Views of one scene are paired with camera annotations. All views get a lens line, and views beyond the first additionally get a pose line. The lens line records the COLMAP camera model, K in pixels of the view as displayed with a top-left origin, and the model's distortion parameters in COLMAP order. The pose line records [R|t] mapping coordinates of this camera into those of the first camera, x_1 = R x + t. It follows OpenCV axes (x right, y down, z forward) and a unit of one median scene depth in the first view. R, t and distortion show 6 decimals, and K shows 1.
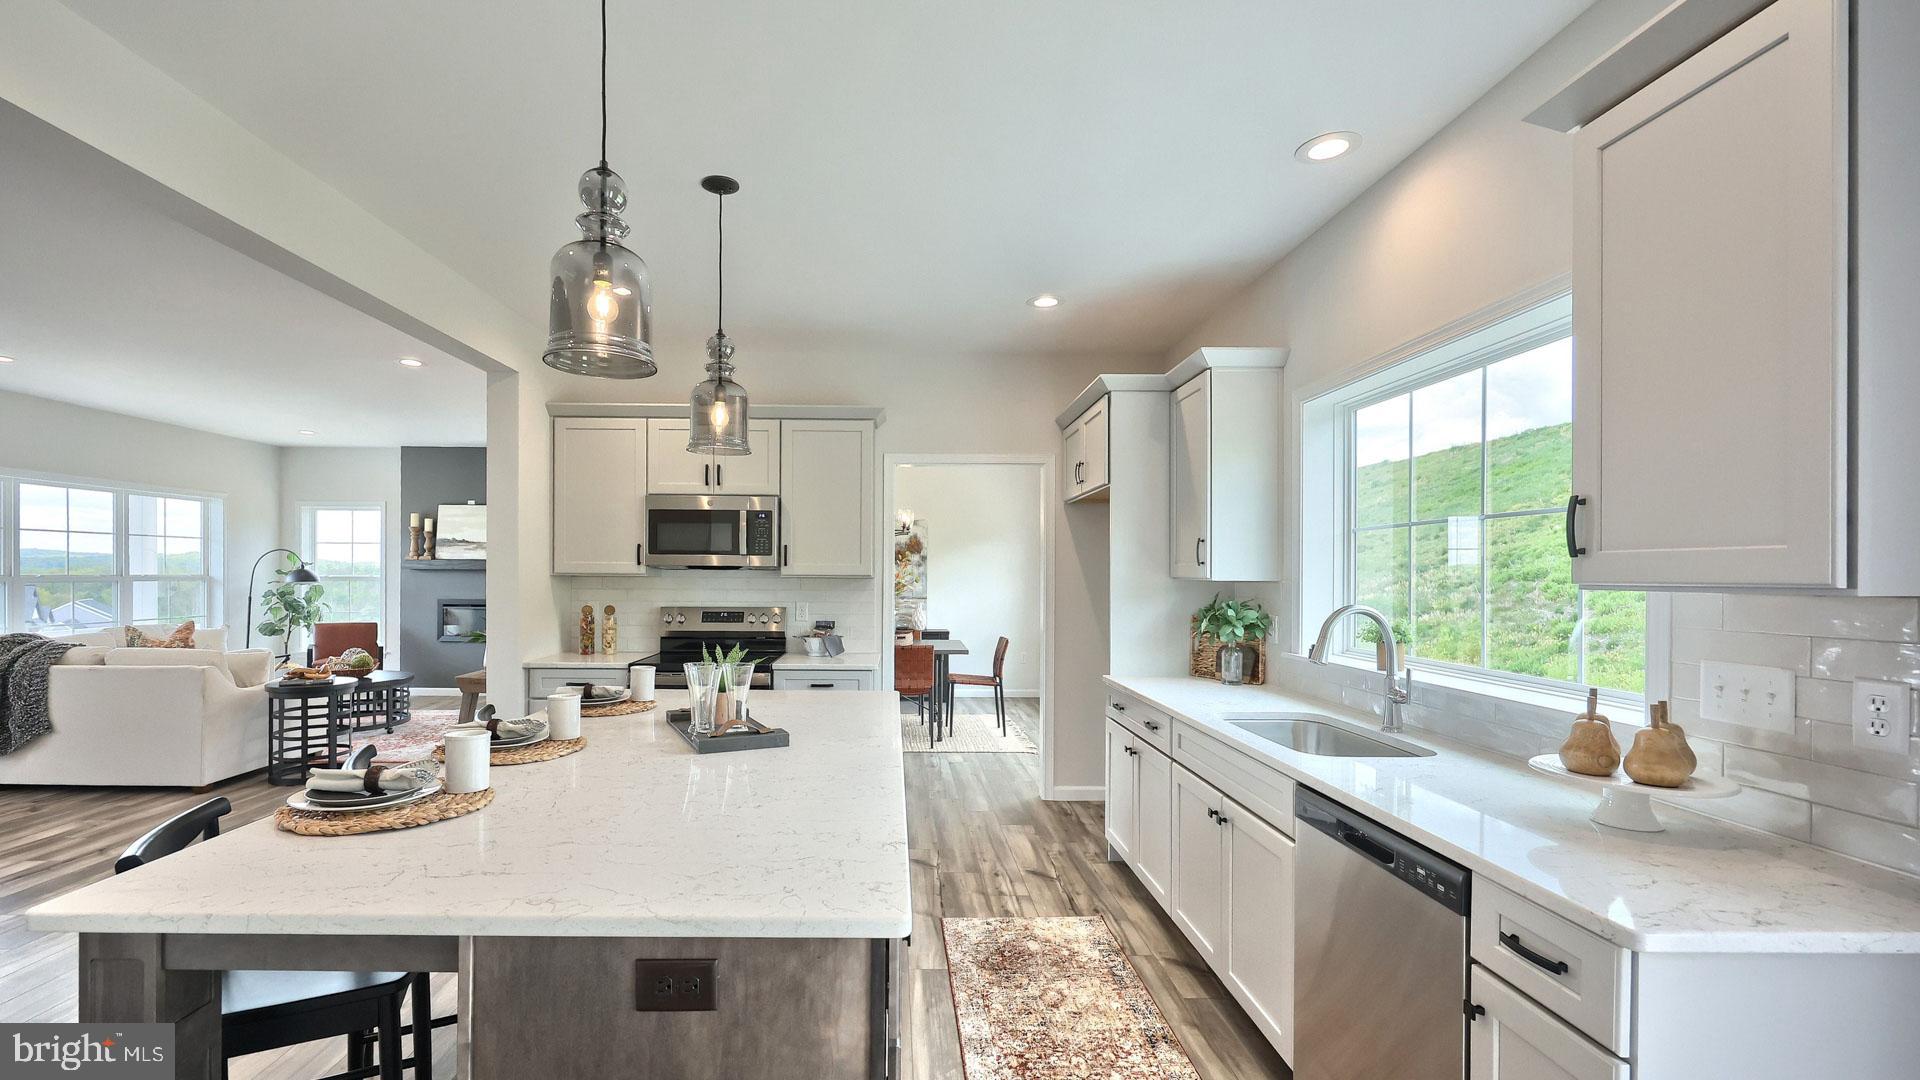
lens RADIAL K [[794.3, 0, 900.8], [0, 794.3, 576.1], [0, 0, 1]] dist [-0.000293, -0.000062]
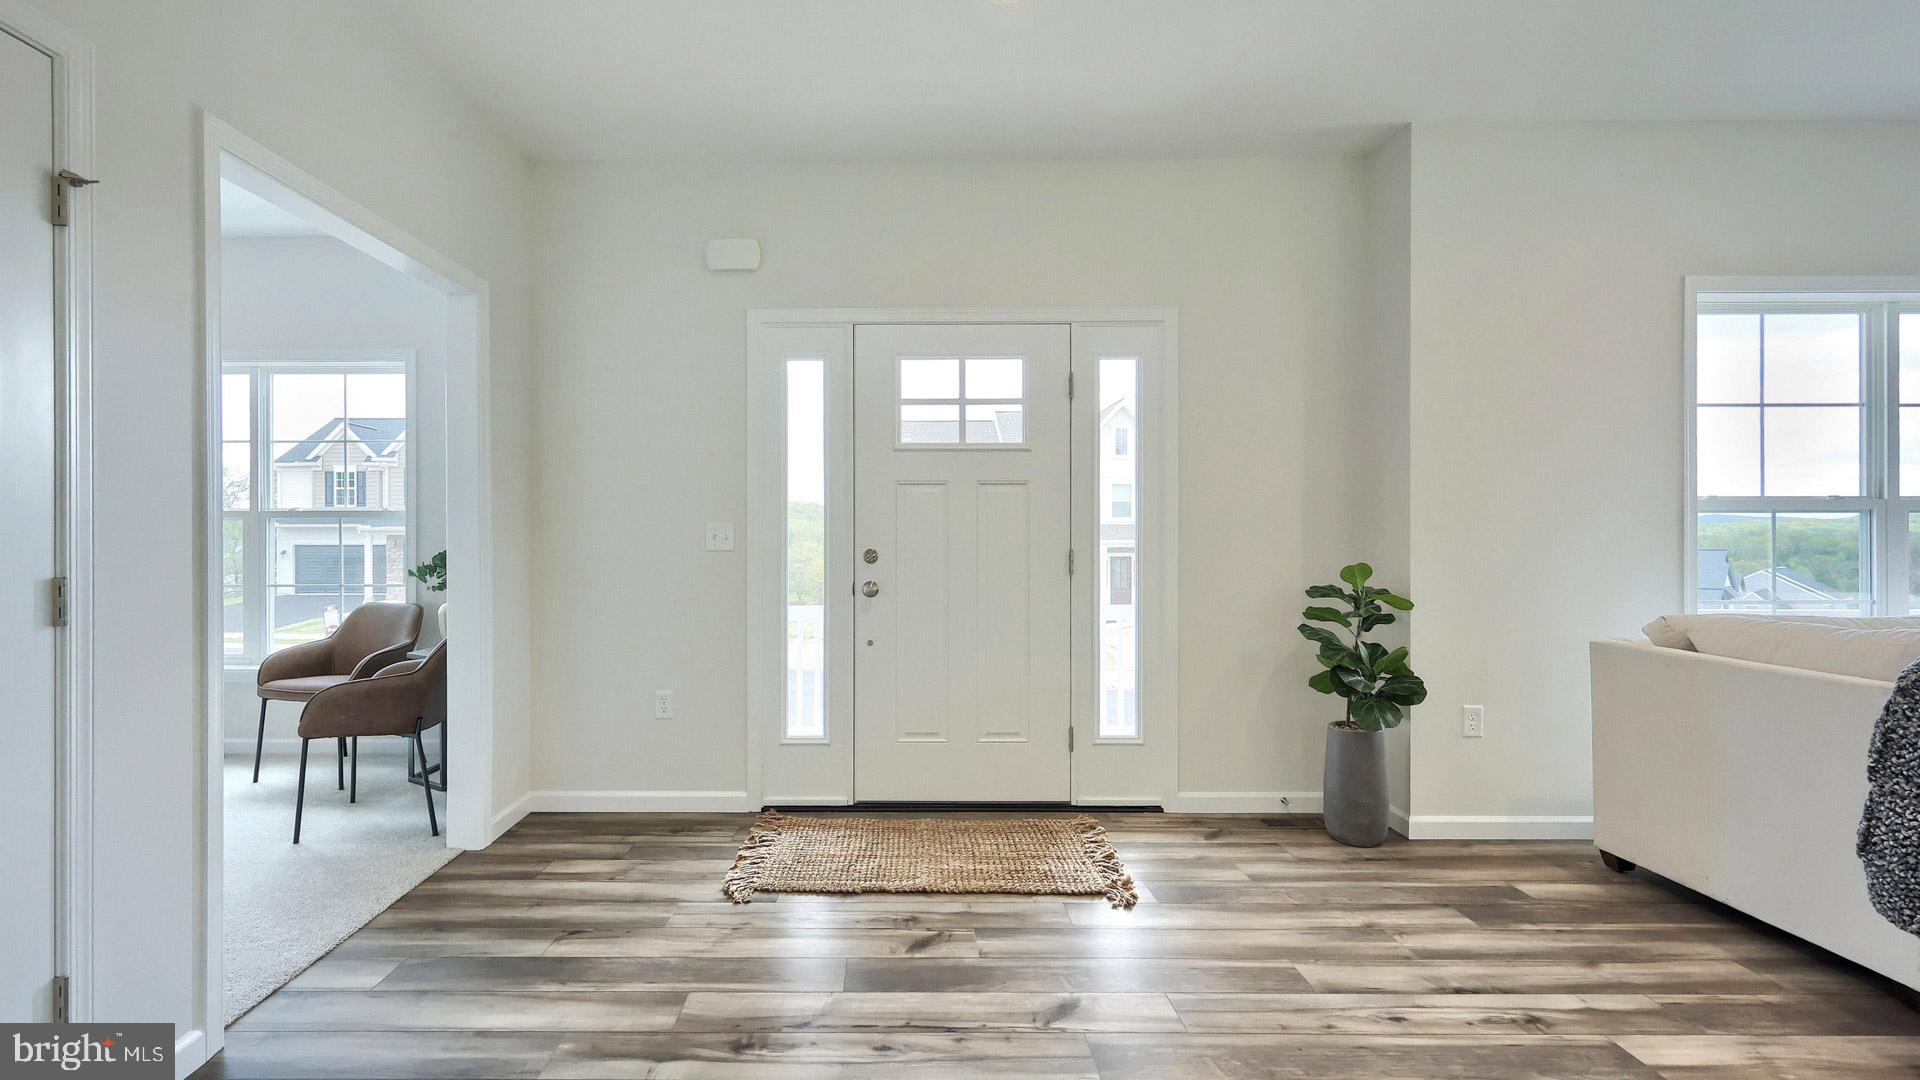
lens RADIAL K [[870.8, 0, 892.4], [0, 870.8, 532.8], [0, 0, 1]] dist [0.000506, 0.000012]
pose [[-0.017498, -0.007963, -0.999815, -0.488964], [-0.003044, 0.999964, -0.007911, 0.025106], [0.999842, 0.002905, -0.017522, 0.333321]]
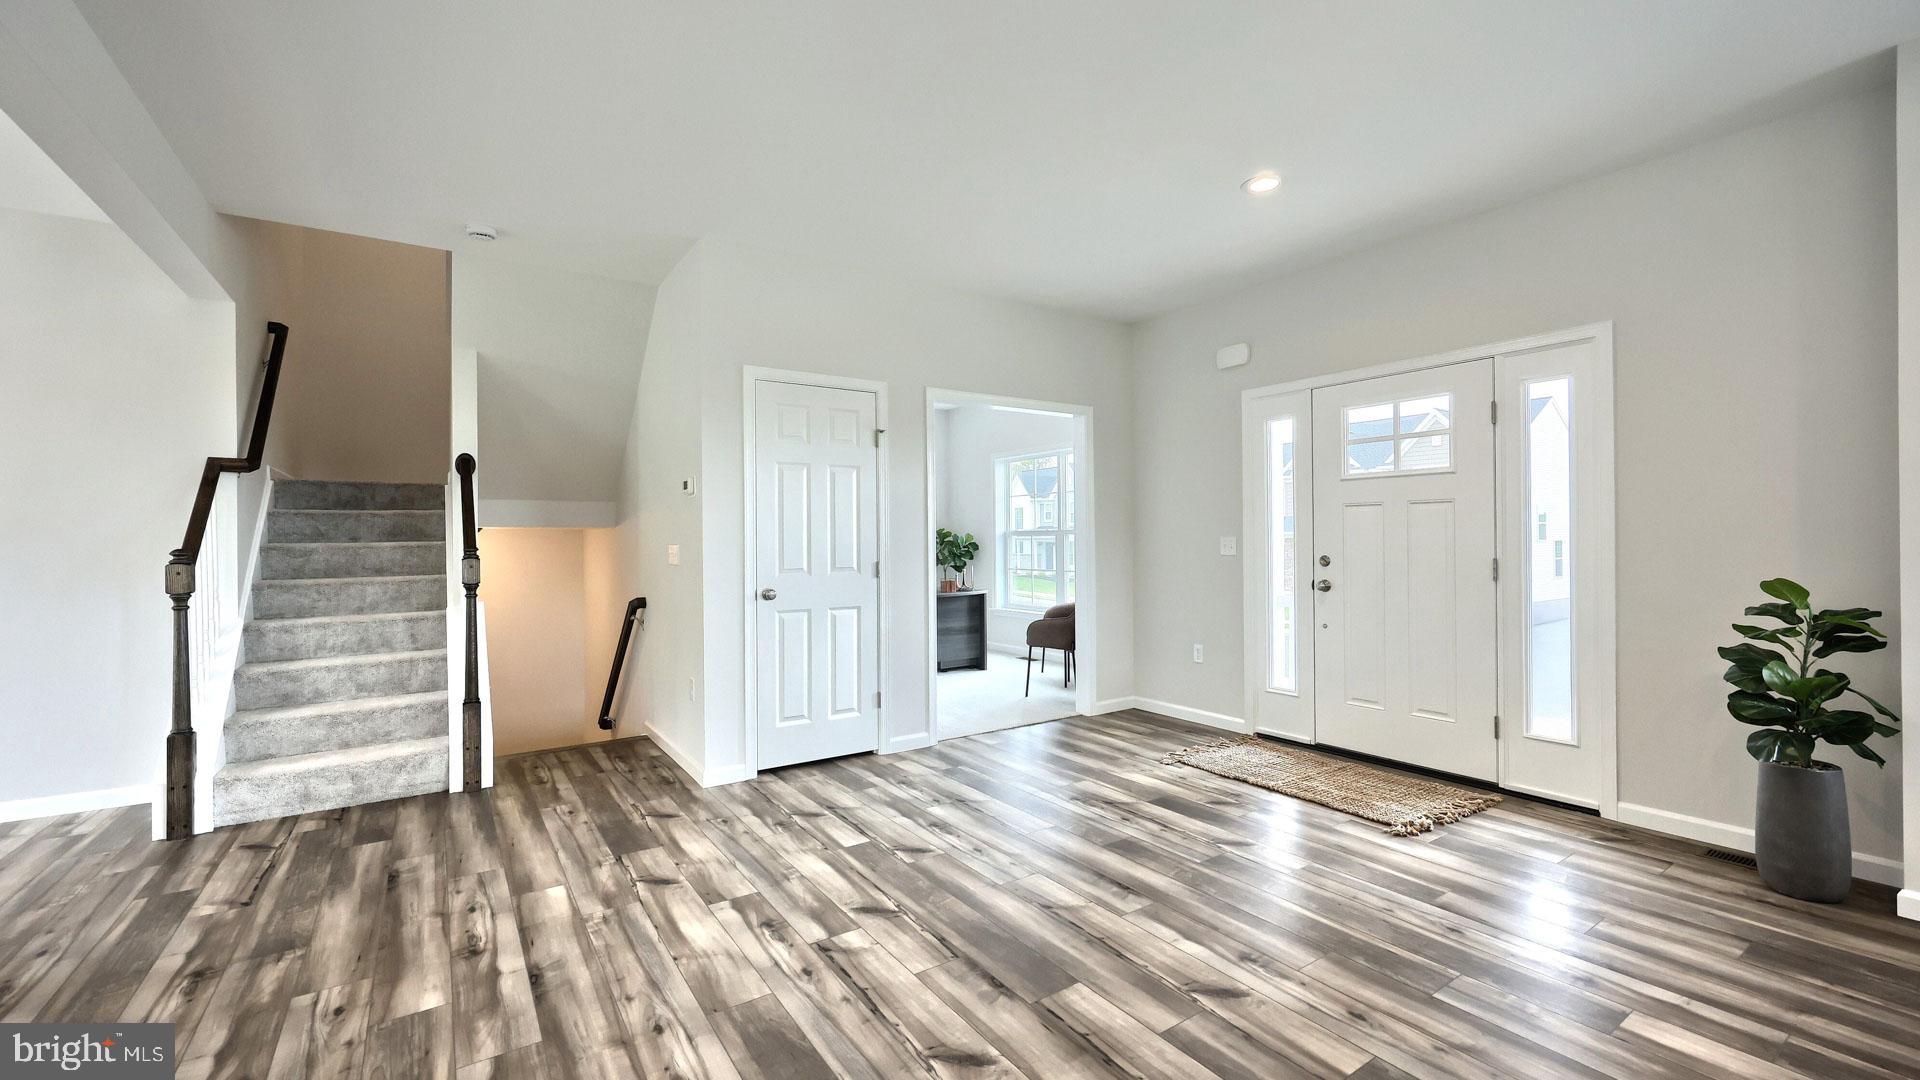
lens RADIAL K [[770.7, 0, 950.2], [0, 770.7, 540.5], [0, 0, 1]] dist [-0.001004, 0.000146]
pose [[-0.837902, -0.001290, -0.545819, -0.424240], [-0.000971, 0.999999, -0.000872, 0.019403], [0.545820, -0.000201, -0.837903, 0.660909]]
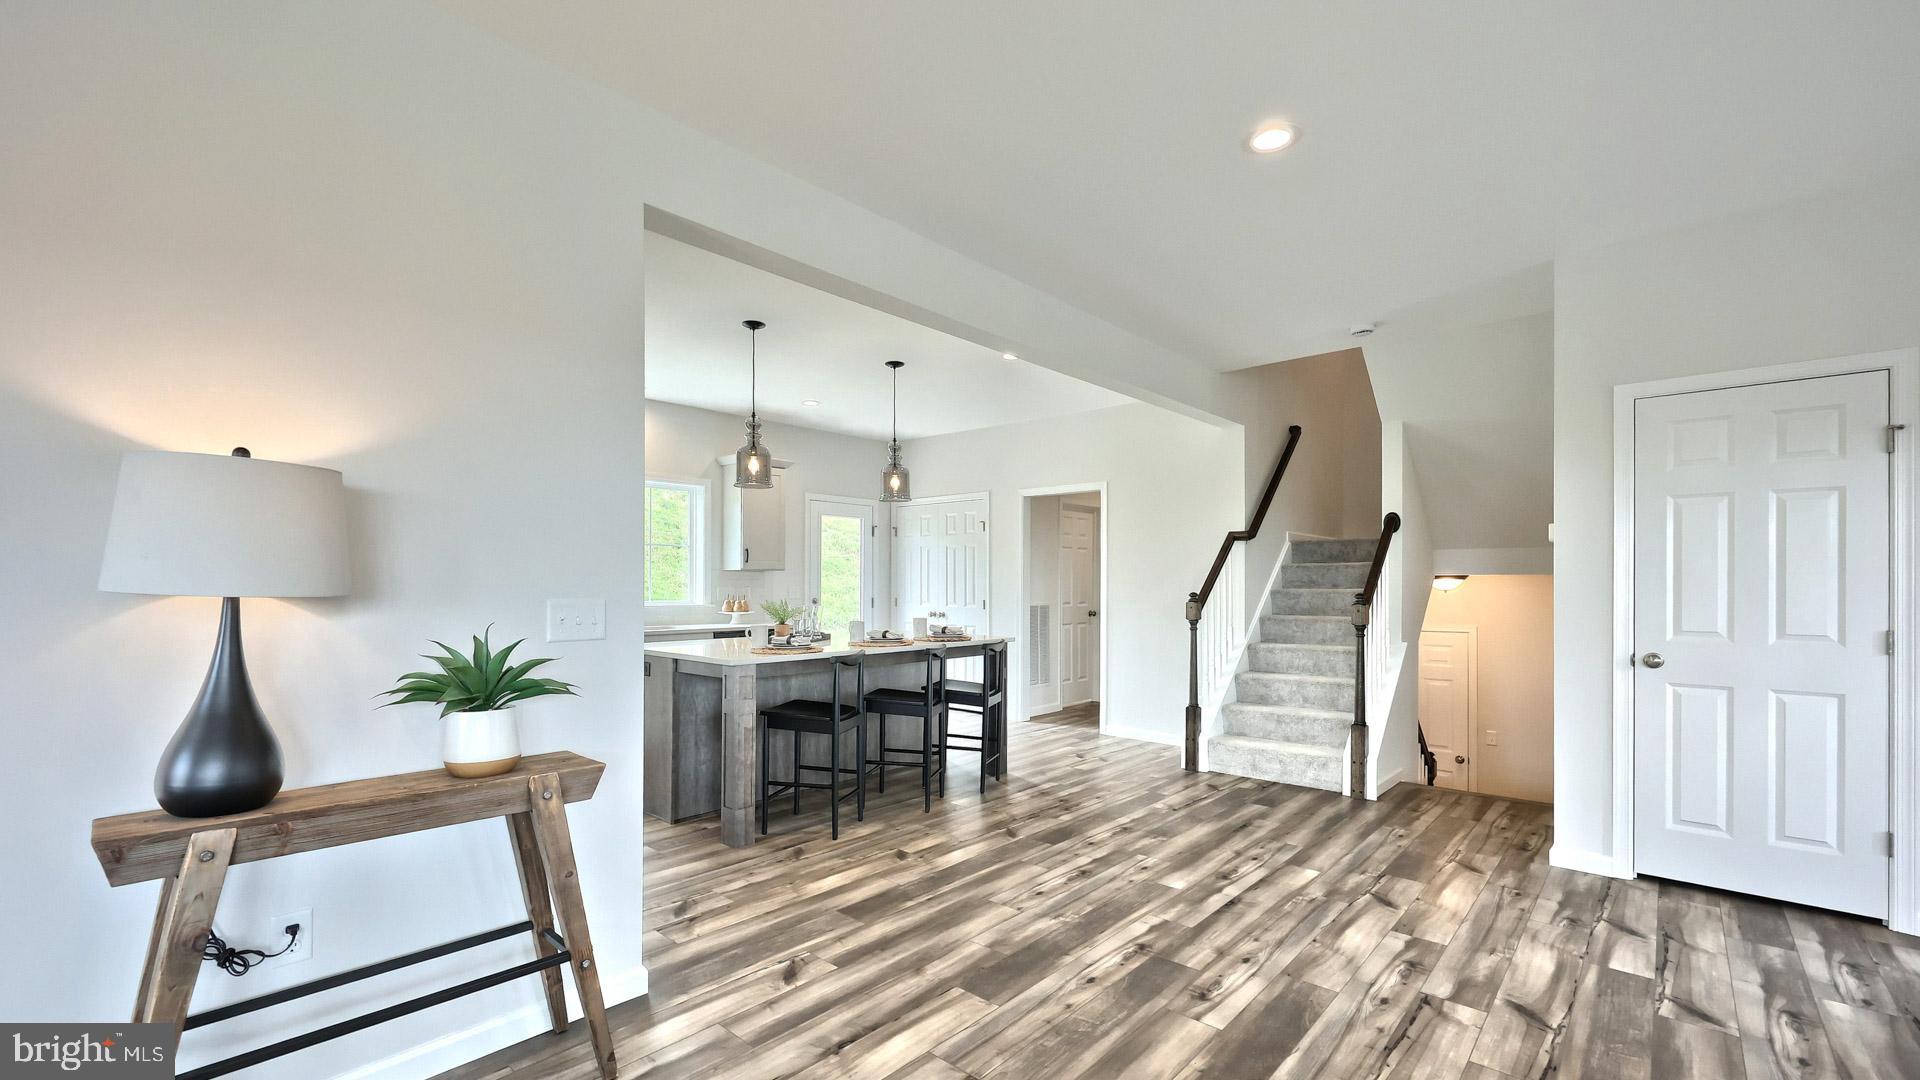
lens RADIAL K [[793.2, 0, 939.3], [0, 793.2, 580.3], [0, 0, 1]] dist [-0.001462, -0.000226]
pose [[-0.725175, -0.007212, 0.688527, -0.637691], [-0.005792, 0.999974, 0.004373, 0.010934], [-0.688541, -0.000817, -0.725197, 0.749208]]
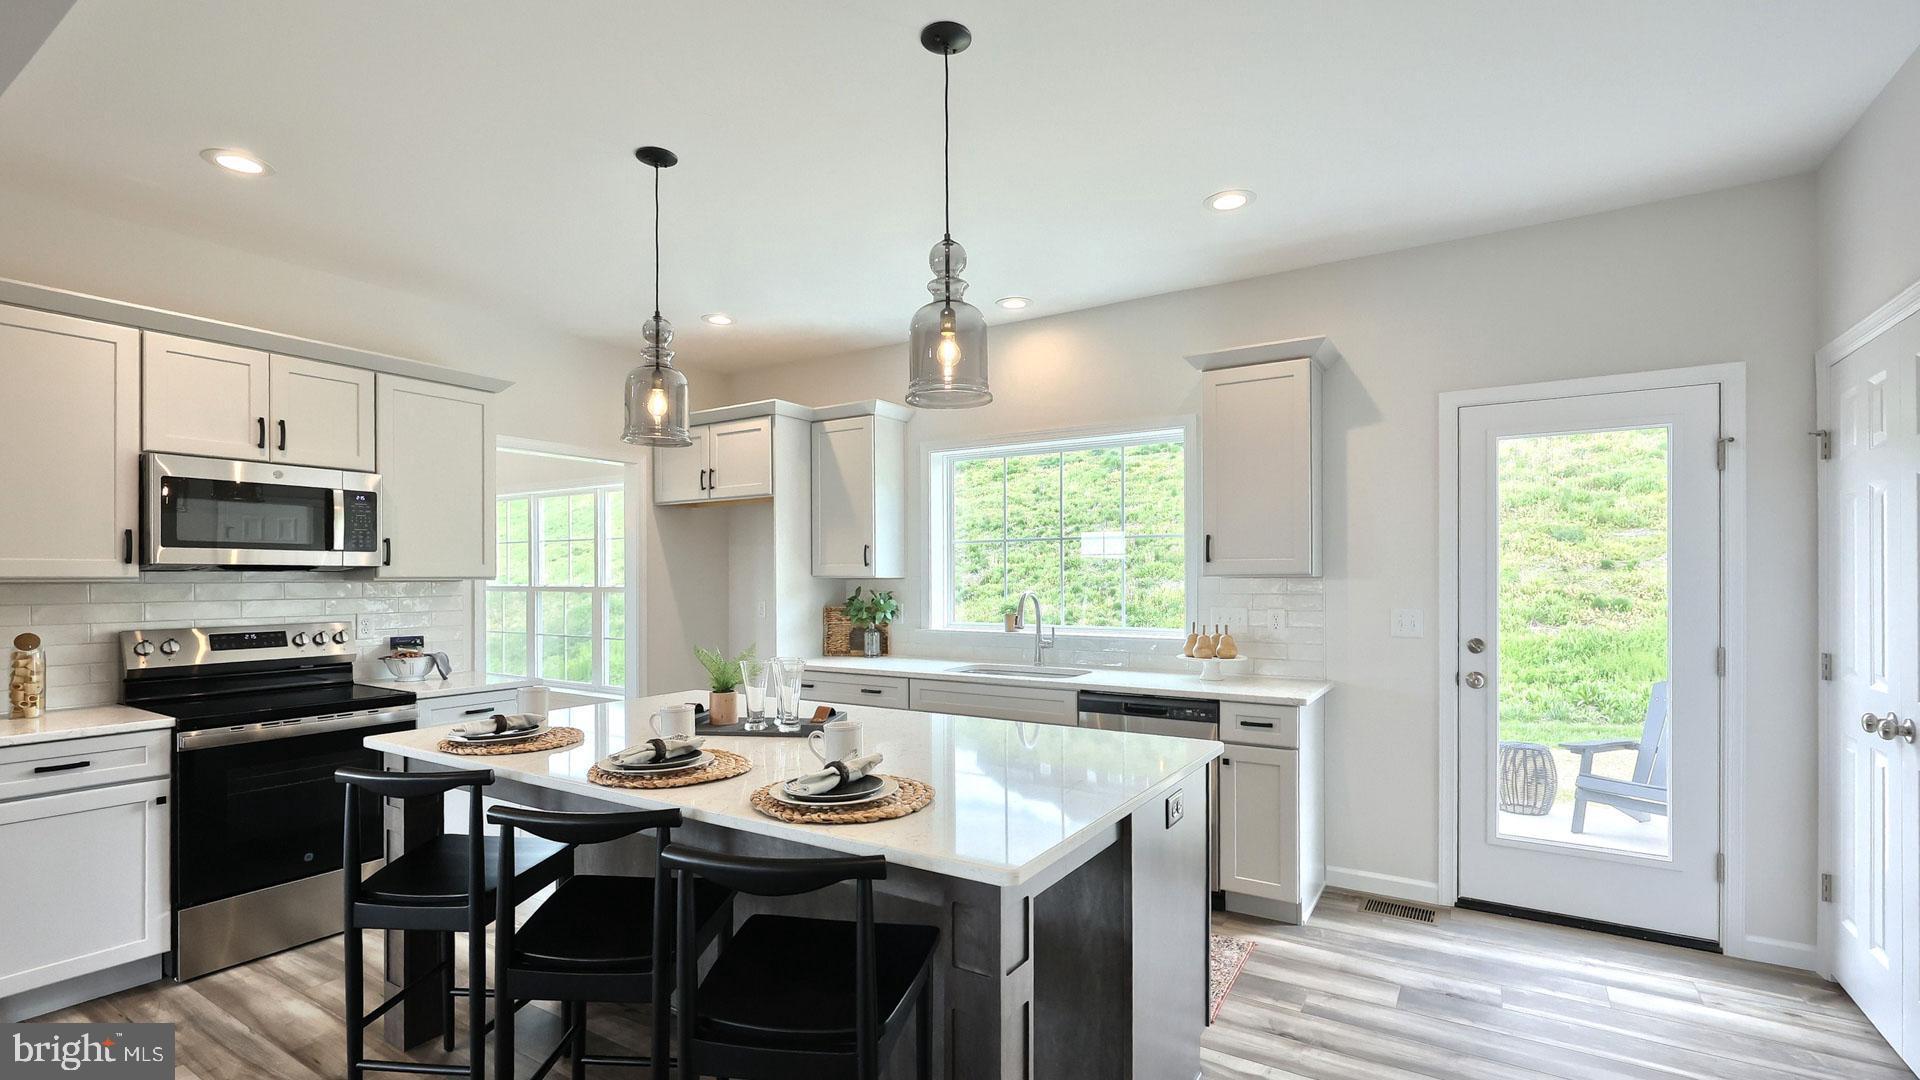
lens RADIAL K [[856.4, 0, 948.7], [0, 856.4, 576.4], [0, 0, 1]] dist [0.001827, 0.000161]
pose [[0.546358, -0.008236, 0.837511, -0.344957], [0.010409, 0.999941, 0.003043, 0.000442], [-0.837487, 0.007055, 0.546411, 0.064047]]
